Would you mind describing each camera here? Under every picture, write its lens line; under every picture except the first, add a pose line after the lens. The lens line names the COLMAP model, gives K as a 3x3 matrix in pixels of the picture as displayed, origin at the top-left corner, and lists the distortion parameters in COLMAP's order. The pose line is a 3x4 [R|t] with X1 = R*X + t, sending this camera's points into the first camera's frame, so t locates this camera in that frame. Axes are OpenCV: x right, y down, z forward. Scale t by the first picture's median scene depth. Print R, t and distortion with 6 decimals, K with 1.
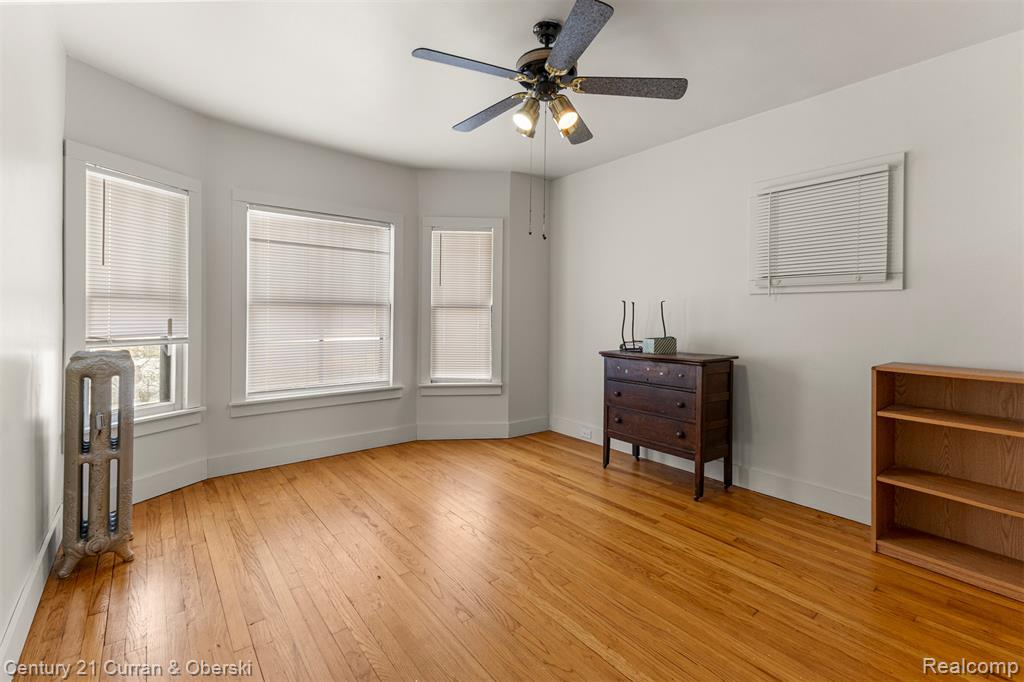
lens RADIAL K [[448.2, 0, 512.6], [0, 448.2, 330.1], [0, 0, 1]] dist [0.010577, -0.000153]
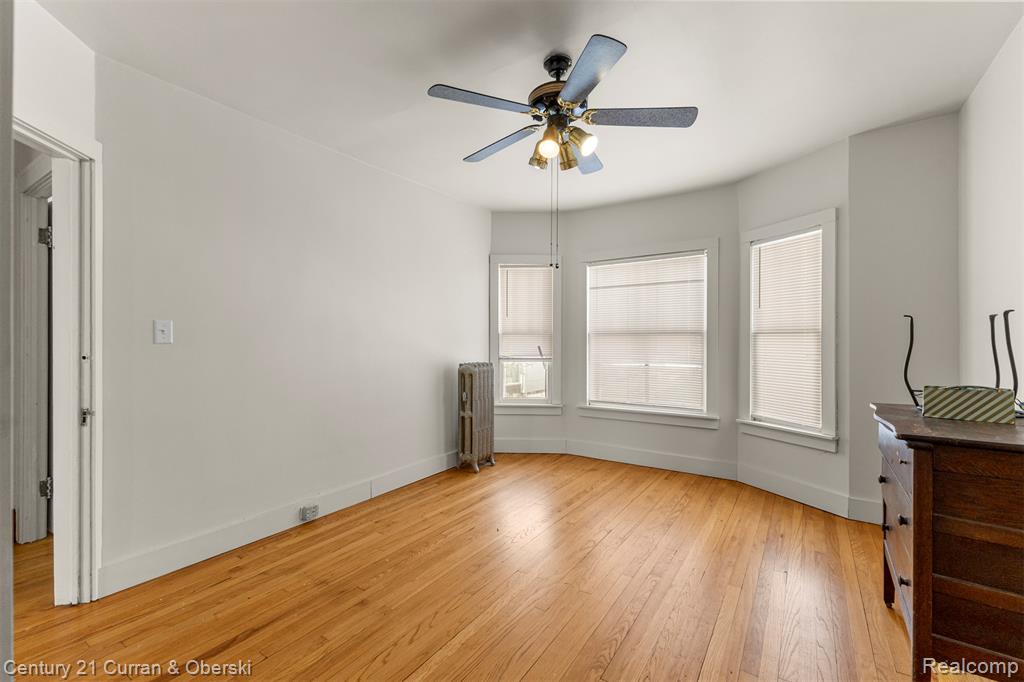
lens RADIAL K [[443.5, 0, 513.3], [0, 443.5, 337.3], [0, 0, 1]] dist [0.003254, 0.000083]
pose [[0.301174, -0.013415, -0.953475, 0.619943], [-0.025798, 0.999420, -0.022210, -0.015385], [0.953220, 0.031287, 0.300654, 0.354929]]
